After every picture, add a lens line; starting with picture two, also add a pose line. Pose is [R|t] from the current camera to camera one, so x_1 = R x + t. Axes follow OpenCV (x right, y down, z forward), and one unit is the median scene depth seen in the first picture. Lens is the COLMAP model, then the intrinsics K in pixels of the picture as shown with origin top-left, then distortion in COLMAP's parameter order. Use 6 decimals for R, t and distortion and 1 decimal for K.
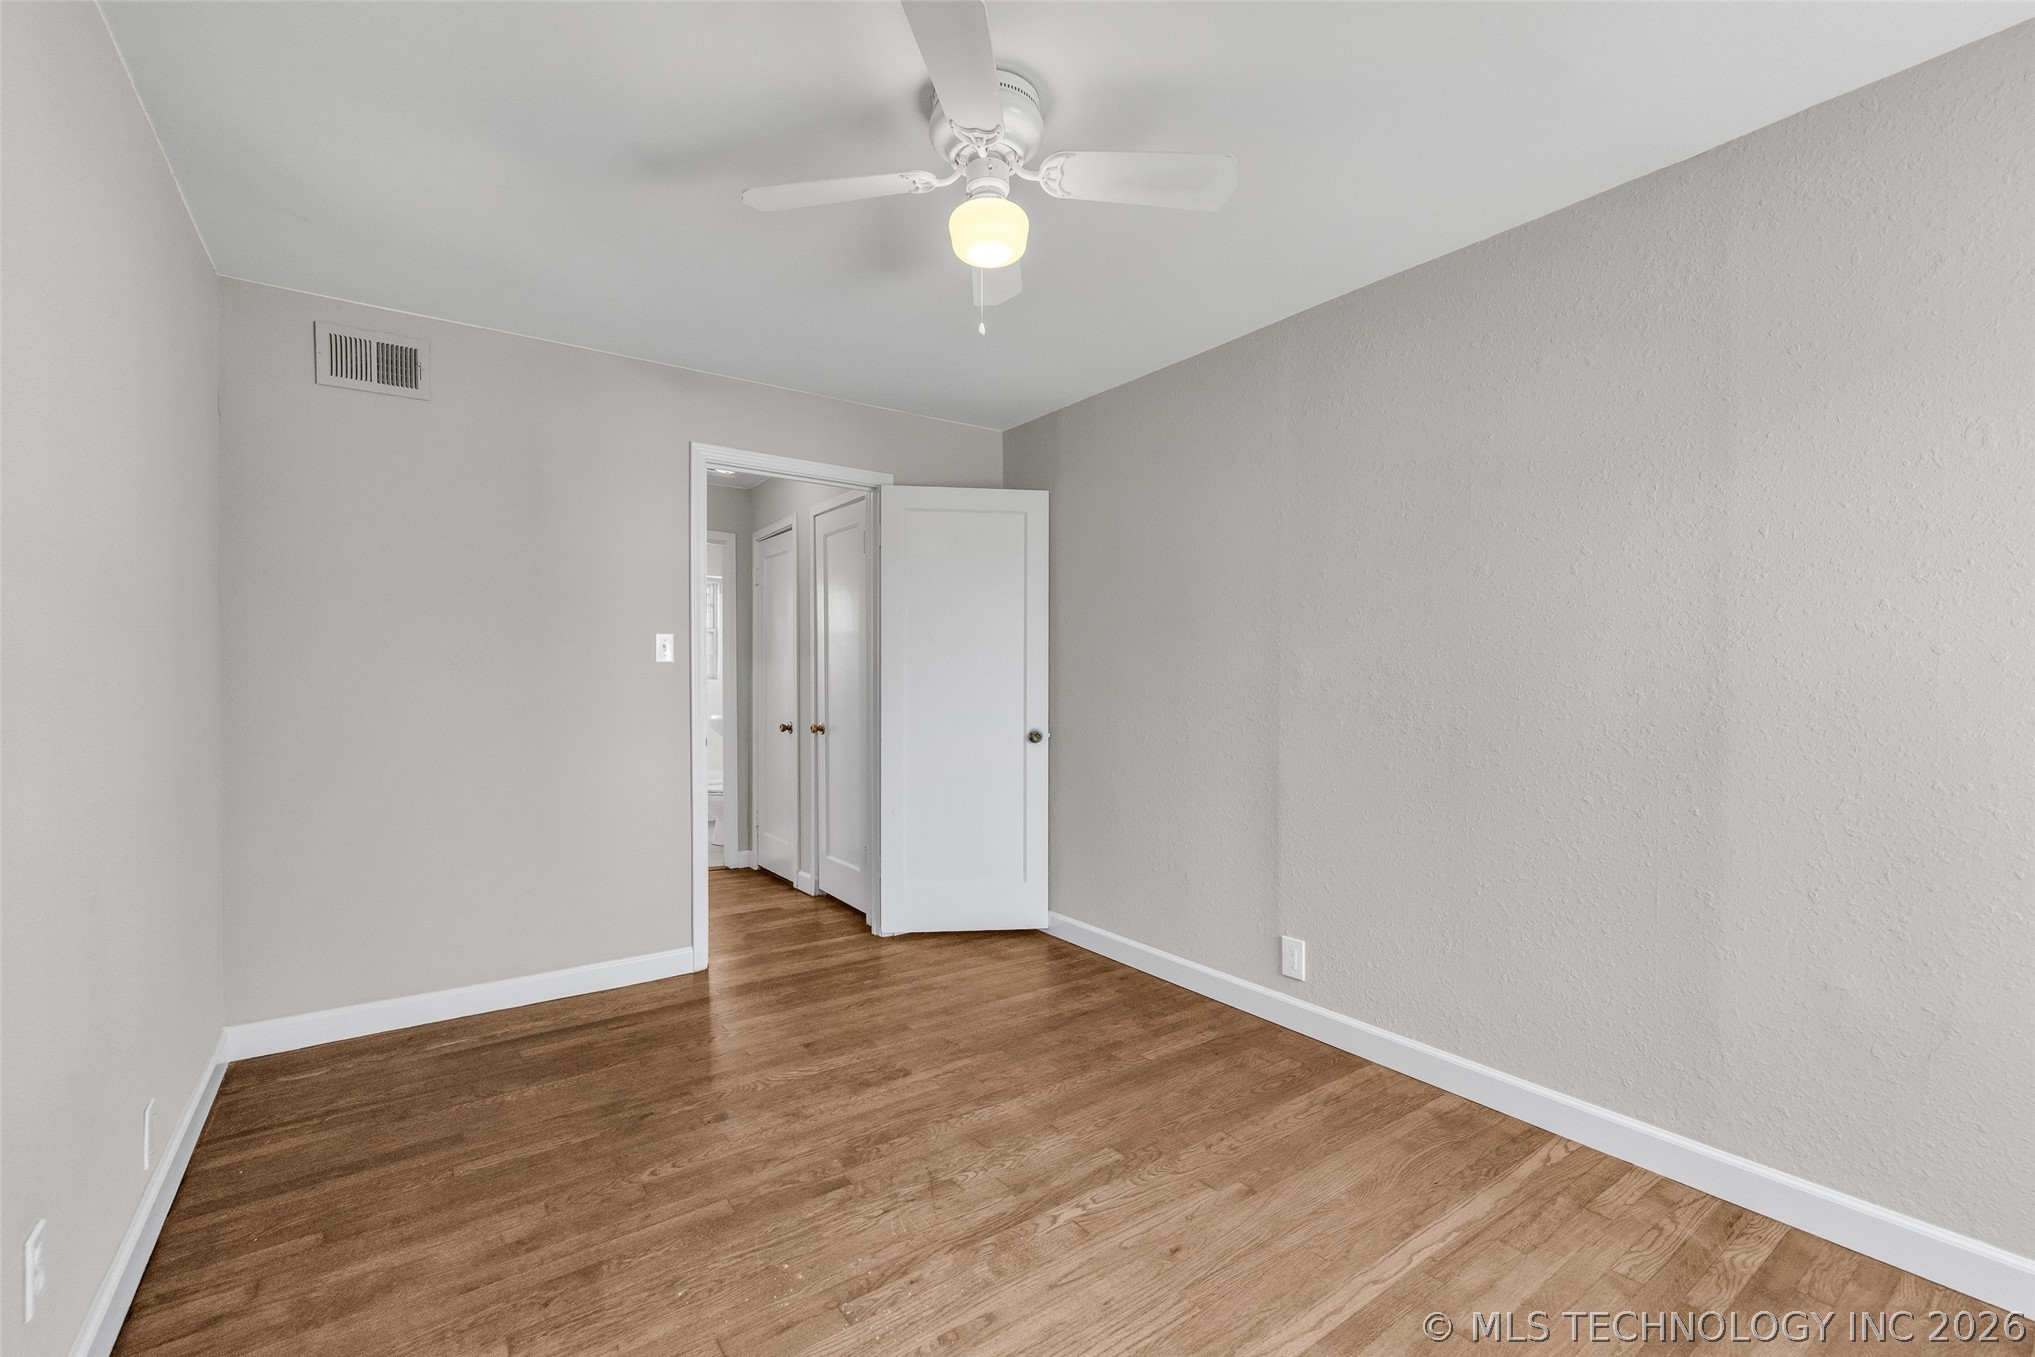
lens RADIAL K [[858.0, 0, 1027.9], [0, 858.0, 685.8], [0, 0, 1]] dist [-0.000373, -0.000582]
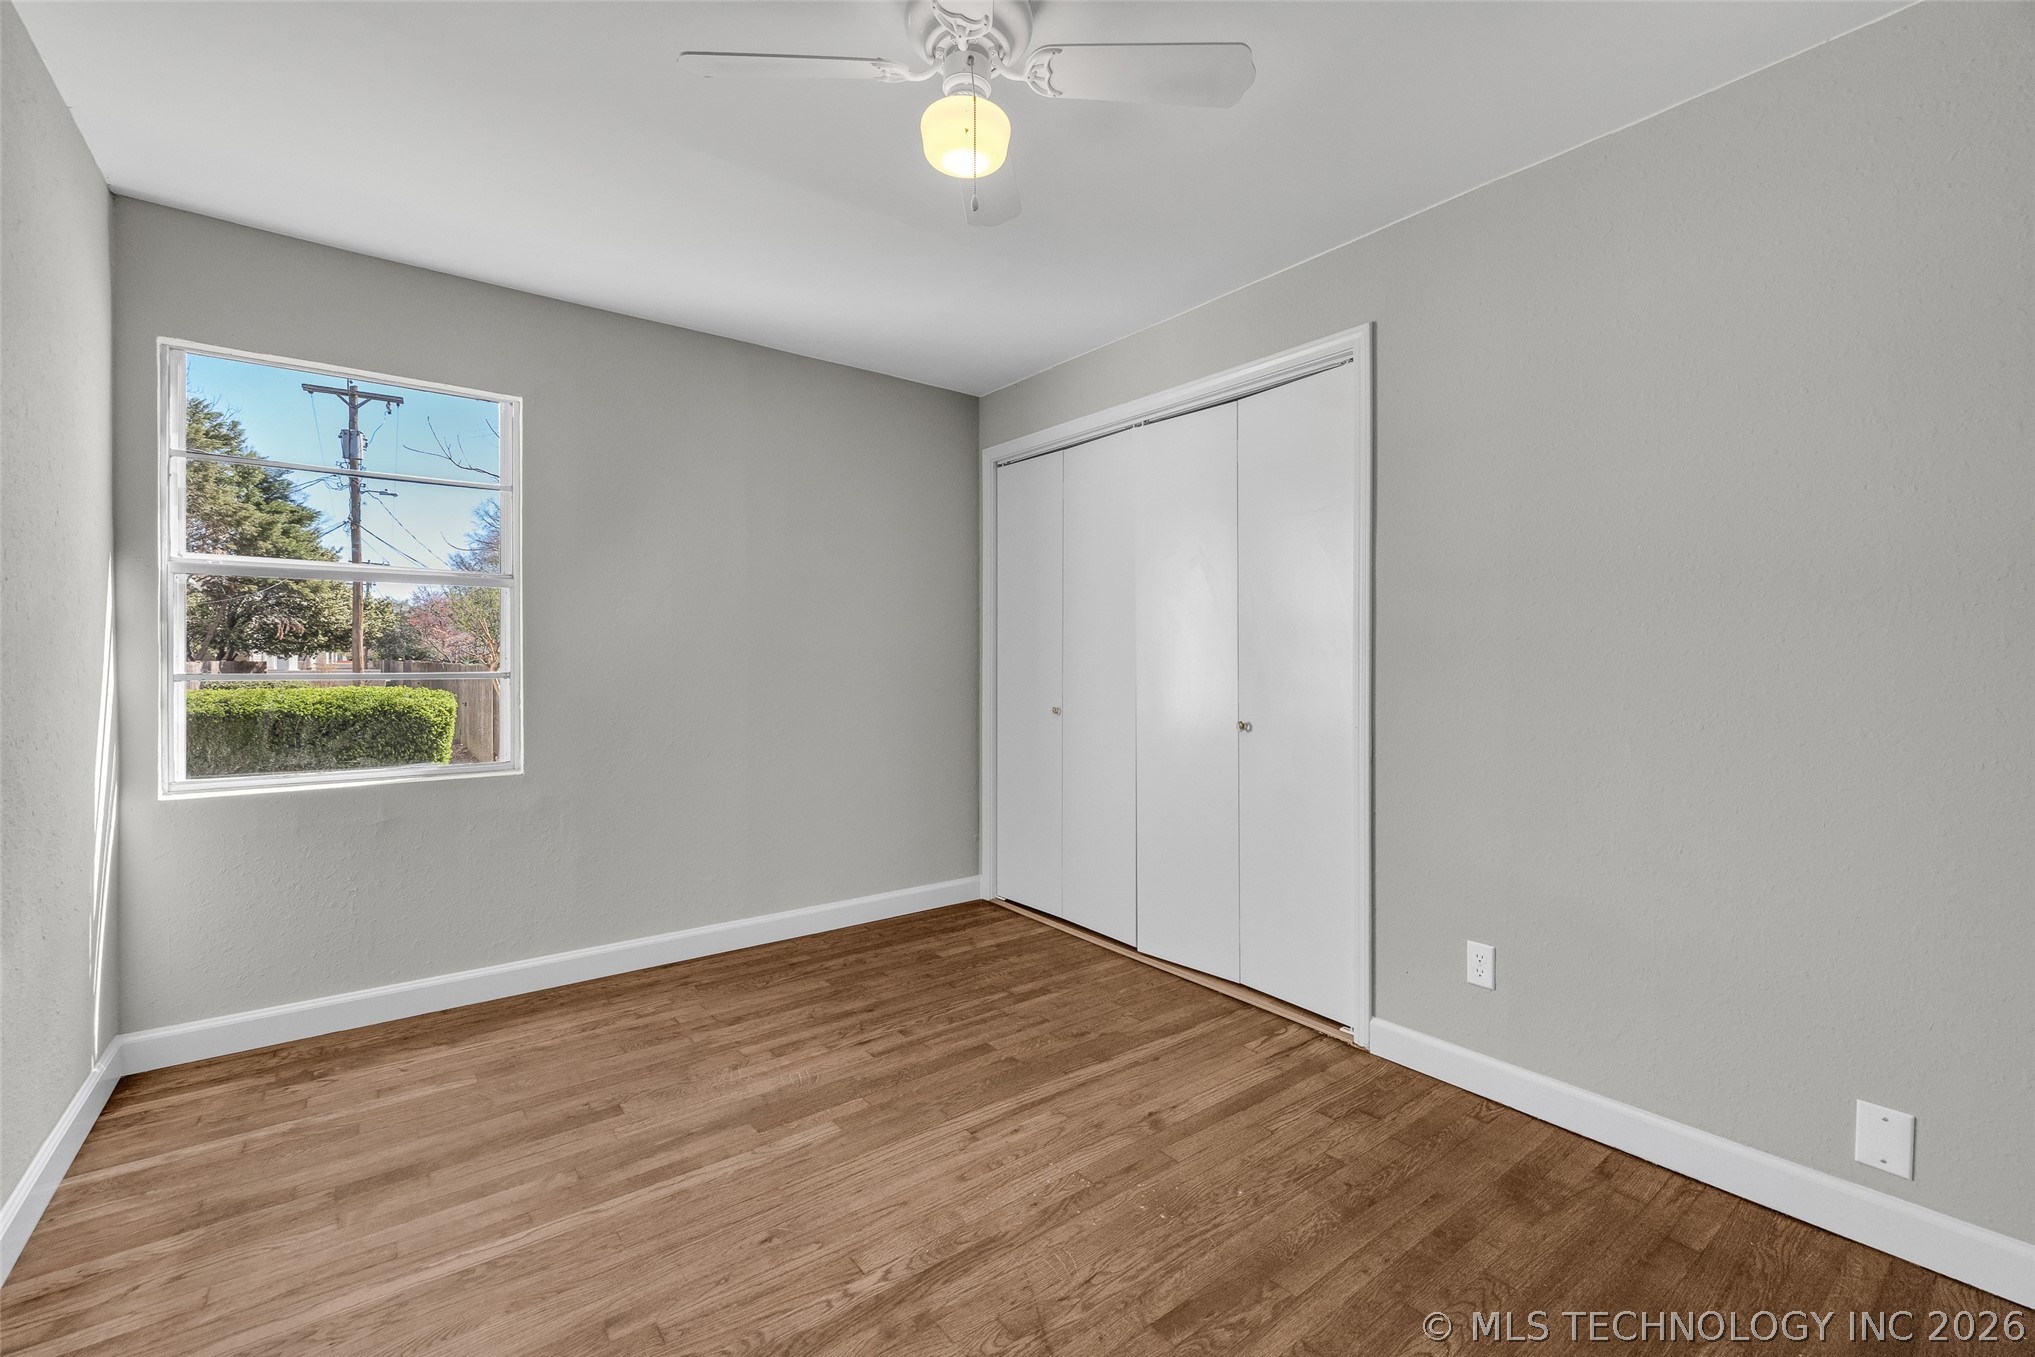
lens RADIAL K [[858.0, 0, 1016.1], [0, 858.0, 659.2], [0, 0, 1]] dist [-0.000373, -0.000582]
pose [[-0.999820, -0.006668, -0.017738, -0.063628], [-0.006789, 0.999954, 0.006780, 0.005871], [0.017692, 0.006899, -0.999820, 1.494295]]
